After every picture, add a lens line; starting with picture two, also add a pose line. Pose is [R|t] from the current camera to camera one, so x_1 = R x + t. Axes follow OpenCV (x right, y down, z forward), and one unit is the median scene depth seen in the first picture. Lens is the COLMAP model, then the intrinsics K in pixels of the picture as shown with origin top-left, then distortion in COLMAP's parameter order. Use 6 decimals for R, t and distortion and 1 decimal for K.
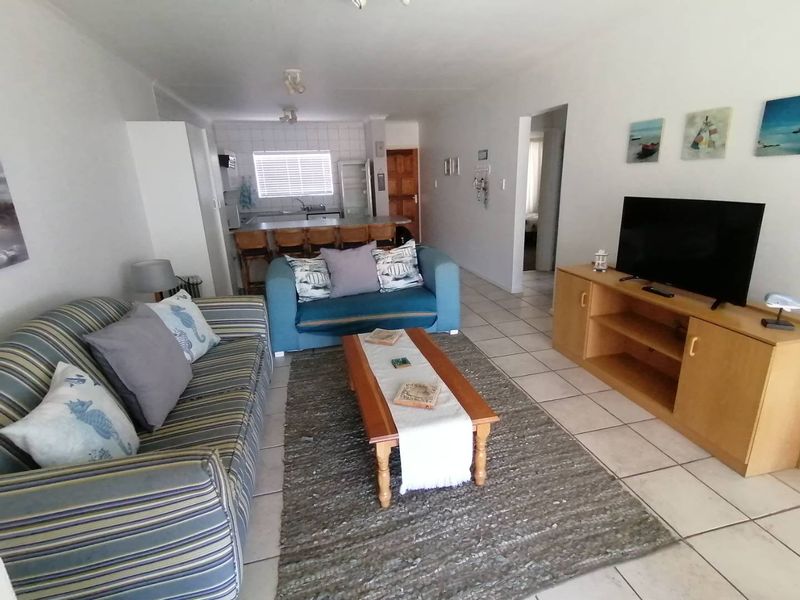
lens RADIAL K [[436.8, 0, 396.2], [0, 436.8, 310.2], [0, 0, 1]] dist [-0.004691, -0.001574]
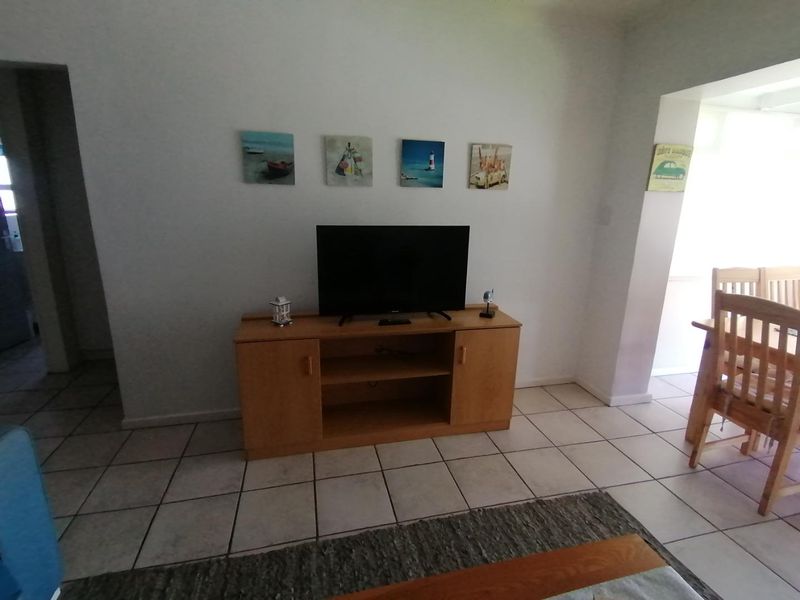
lens RADIAL K [[392.2, 0, 400.0], [0, 392.2, 300.0], [0, 0, 1]] dist [0.019638, -0.000238]
pose [[-0.007726, -0.207317, 0.978243, -0.220646], [0.281240, 0.938334, 0.201080, -0.251820], [-0.959606, 0.276675, 0.051056, 0.917803]]
